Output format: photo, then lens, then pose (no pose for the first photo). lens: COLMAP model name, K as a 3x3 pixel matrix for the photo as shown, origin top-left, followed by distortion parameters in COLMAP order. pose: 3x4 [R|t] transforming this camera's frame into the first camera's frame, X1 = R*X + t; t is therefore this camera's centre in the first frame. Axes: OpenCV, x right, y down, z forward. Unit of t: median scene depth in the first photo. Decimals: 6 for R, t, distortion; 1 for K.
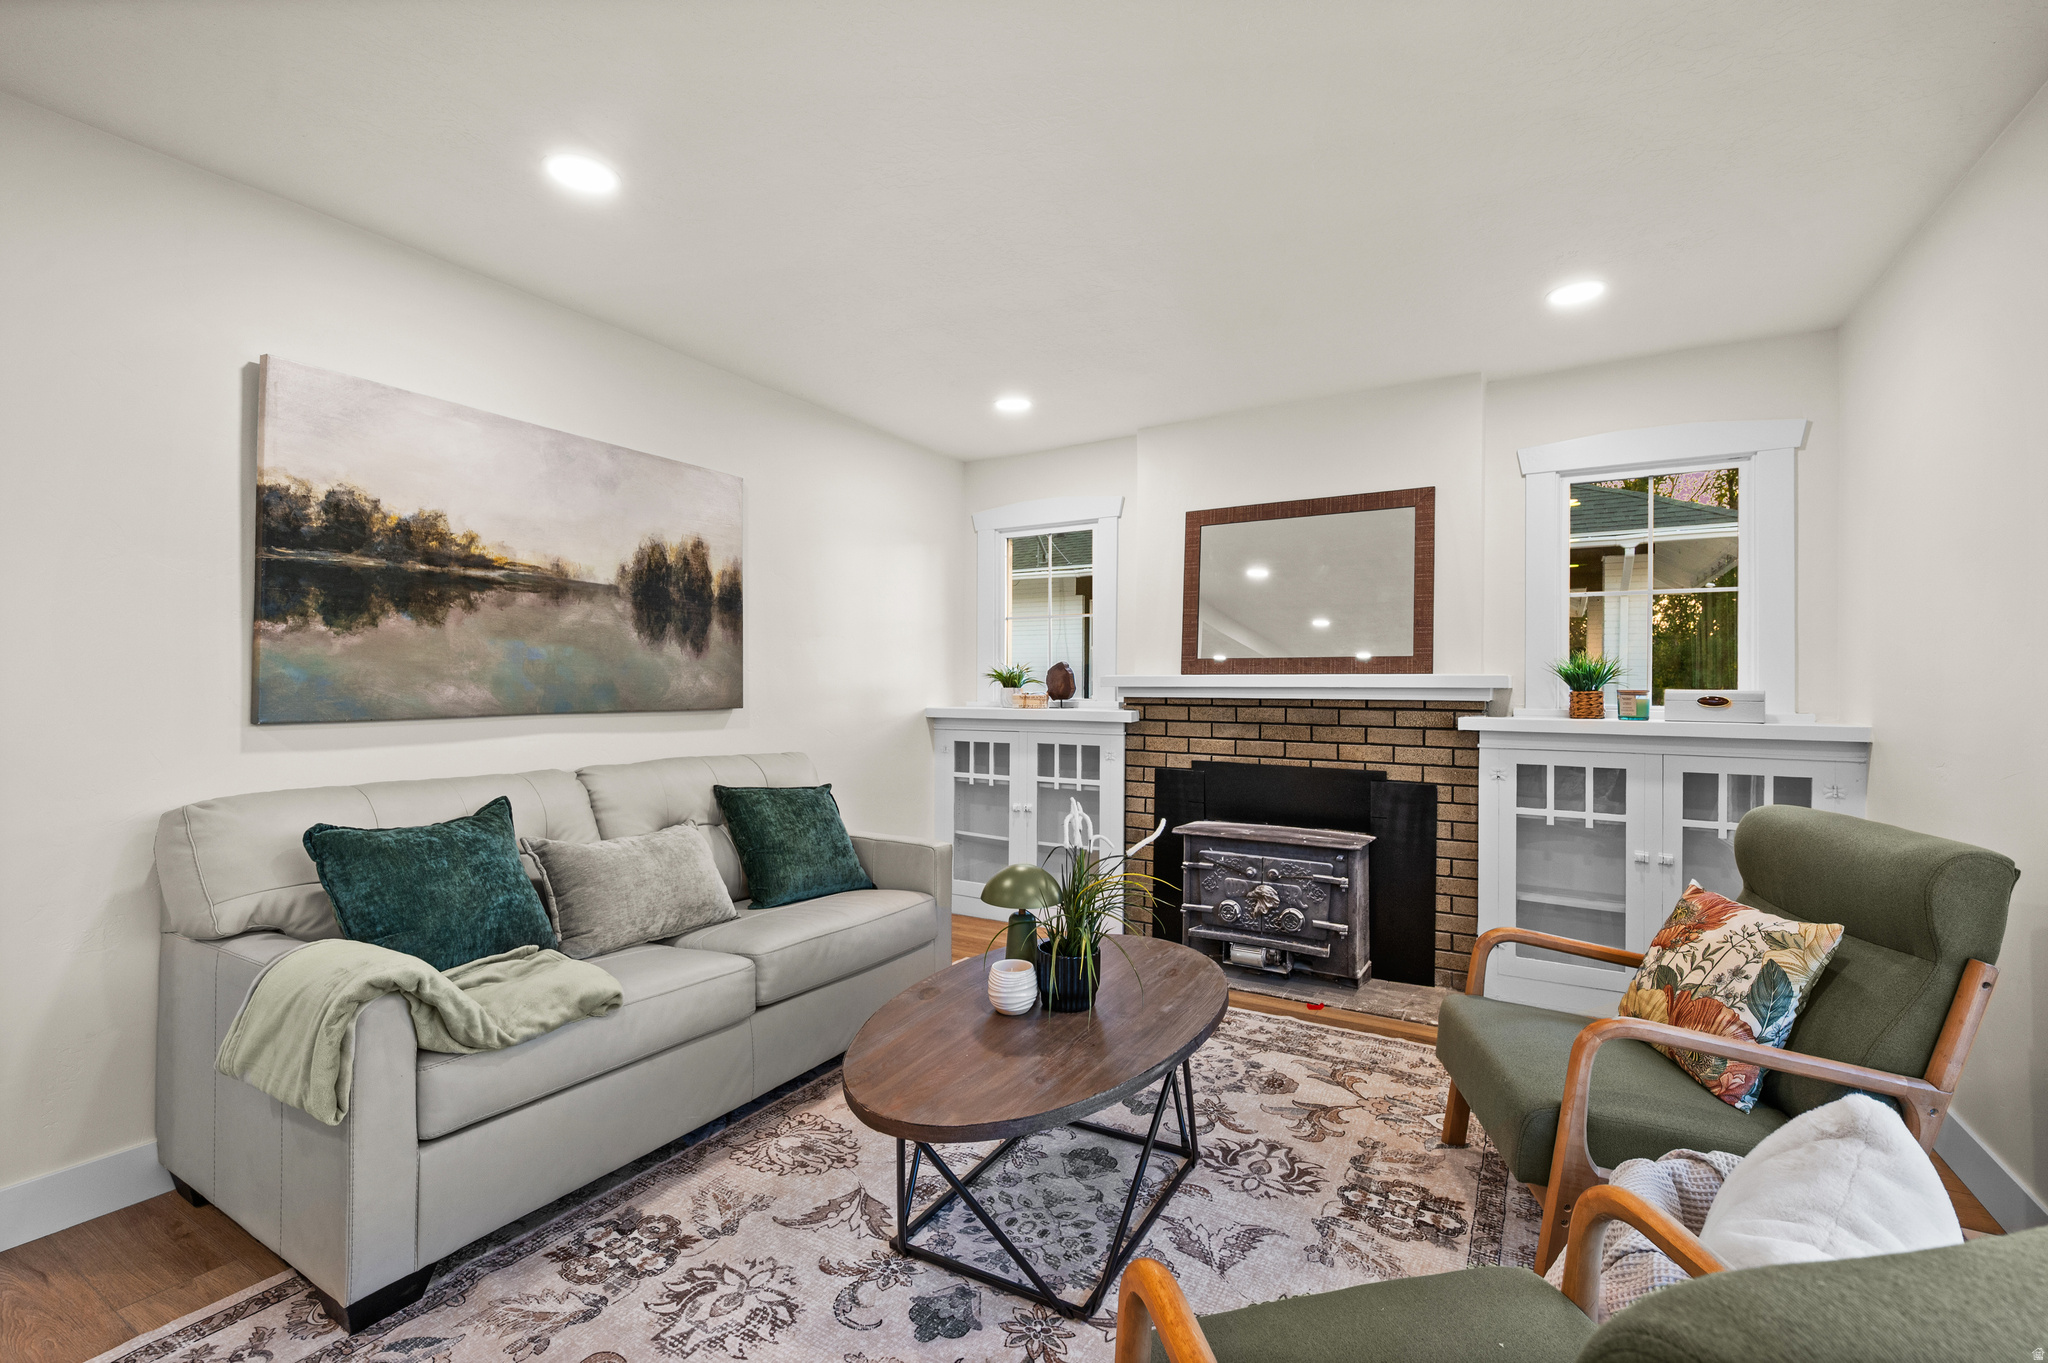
lens RADIAL K [[878.4, 0, 1028.8], [0, 878.4, 684.9], [0, 0, 1]] dist [0.001236, 0.000028]
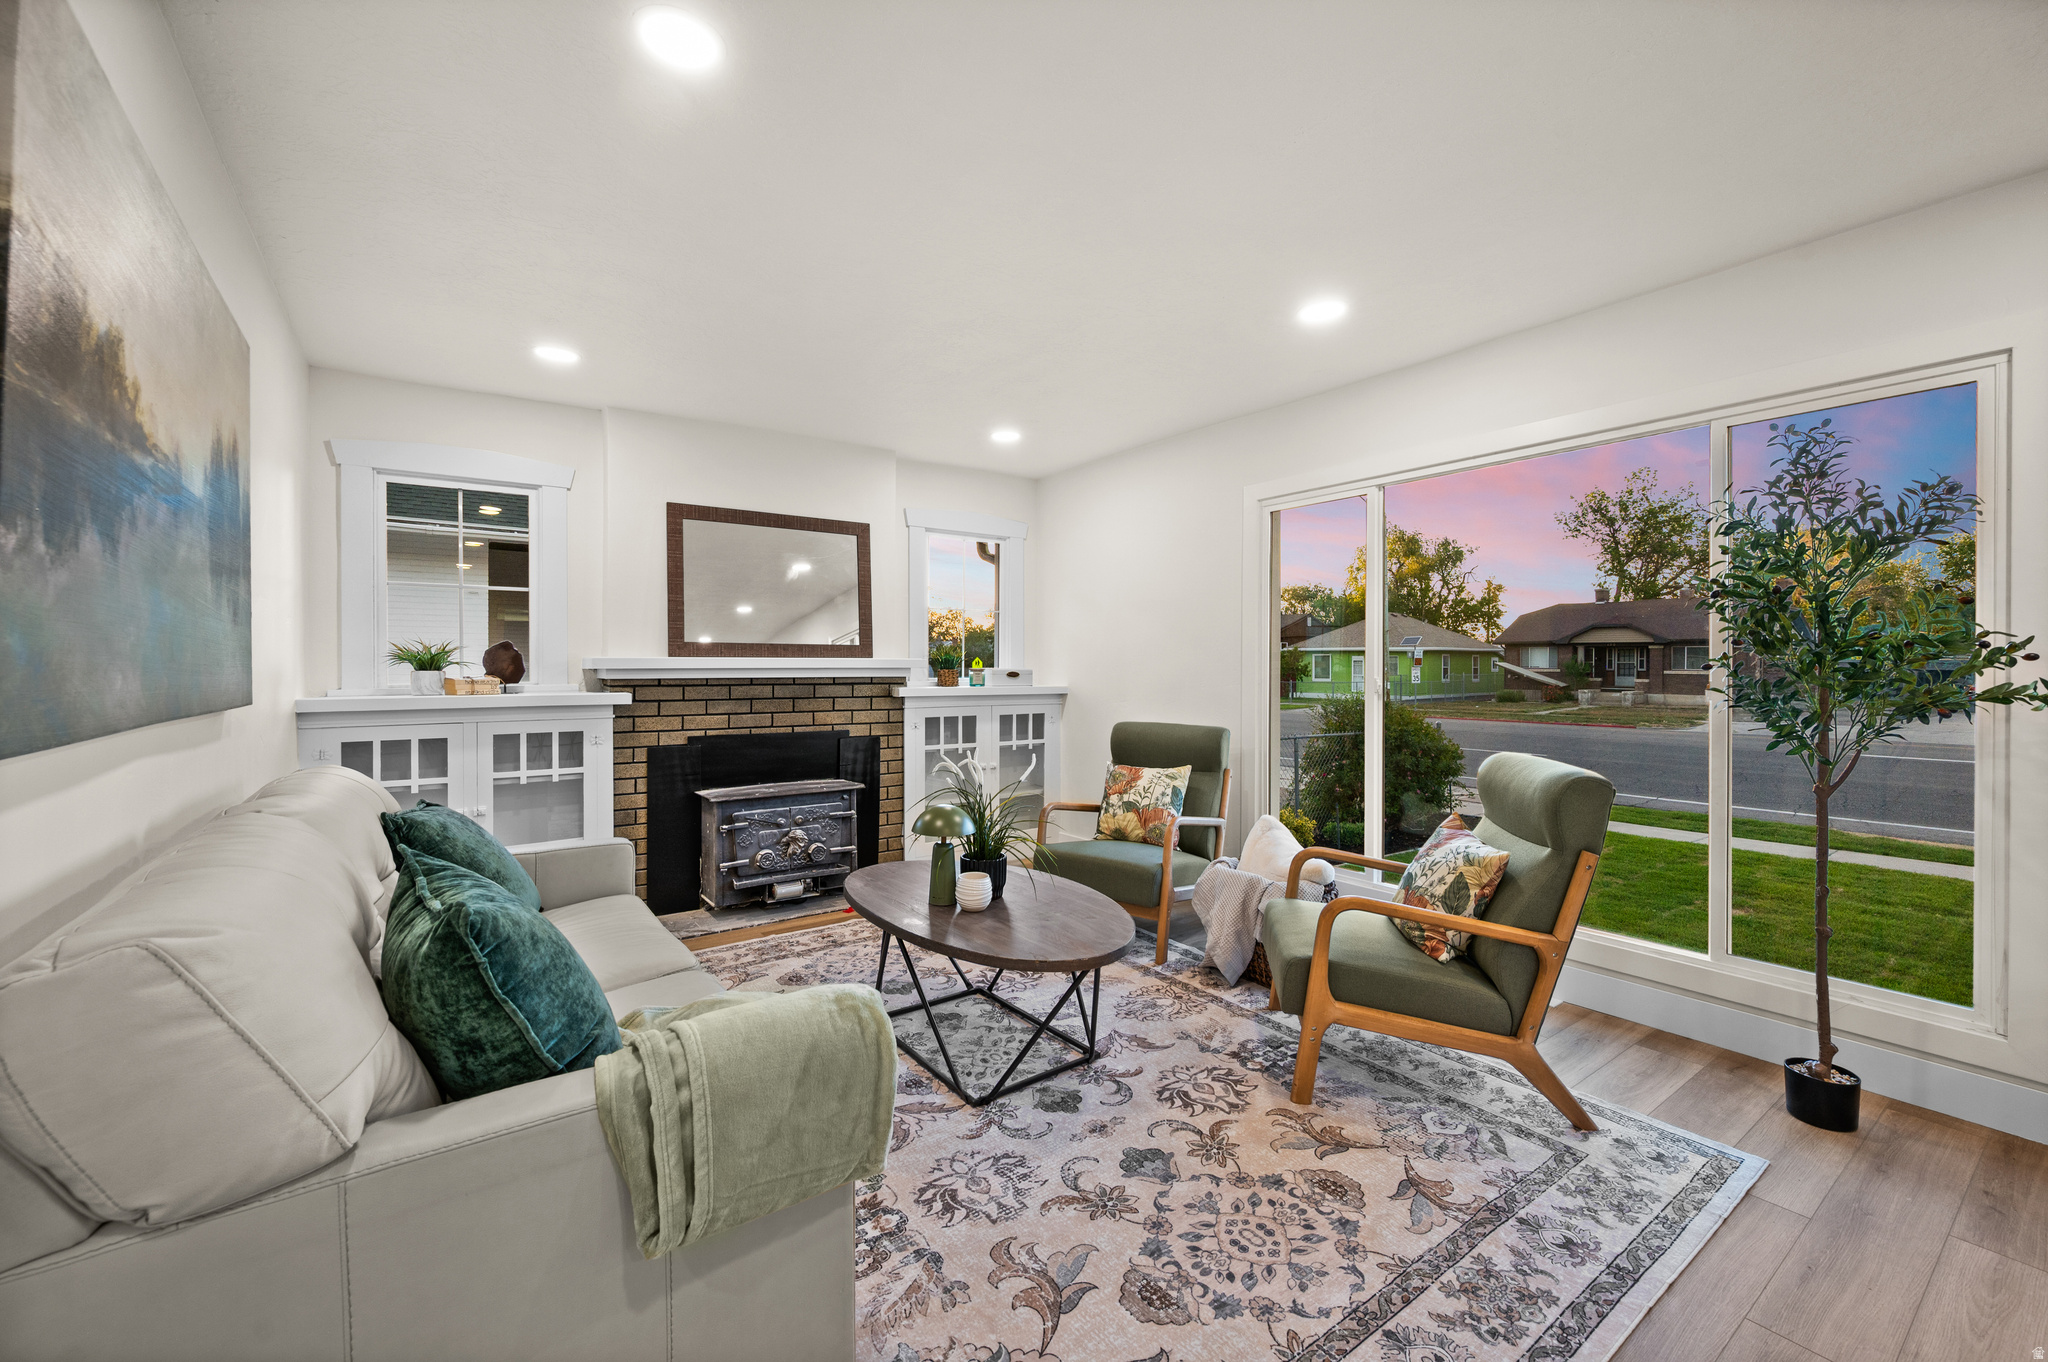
lens RADIAL K [[825.8, 0, 1029.4], [0, 825.8, 677.9], [0, 0, 1]] dist [-0.001171, -0.000194]
pose [[0.410632, -0.016257, 0.911656, -0.633538], [0.001997, 0.999855, 0.016930, -0.002522], [-0.911799, -0.005131, 0.410605, 0.228074]]
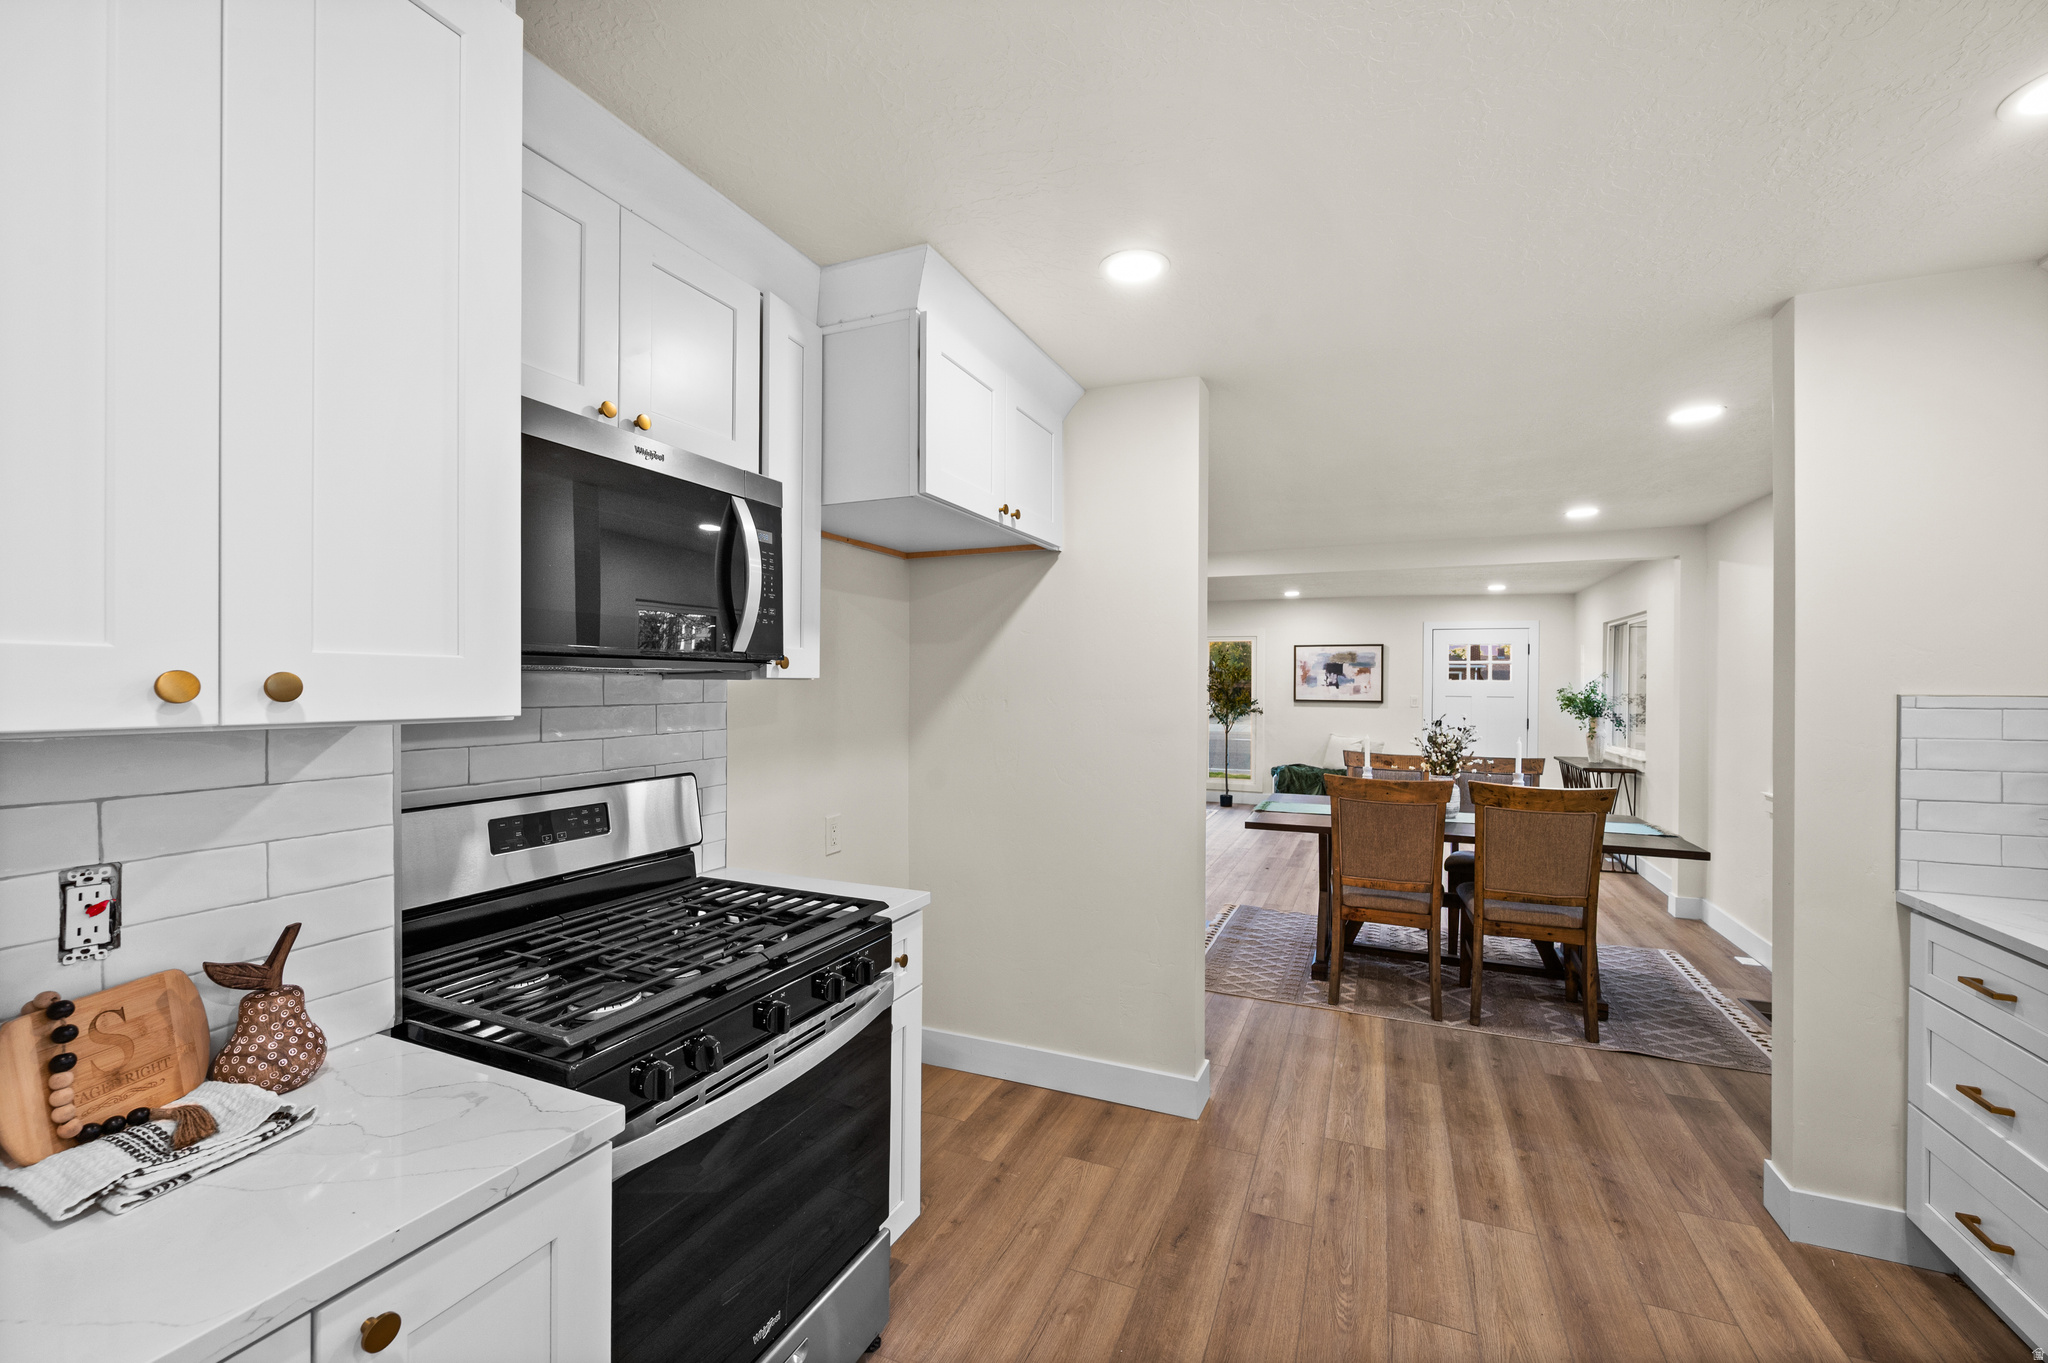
lens RADIAL K [[825.8, 0, 1029.4], [0, 825.8, 678.4], [0, 0, 1]] dist [-0.001171, -0.000194]
pose [[-0.109341, 0.002755, 0.994000, -2.452775], [-0.003660, 0.999988, -0.003175, -0.074523], [-0.993998, -0.003985, -0.109330, 0.878751]]
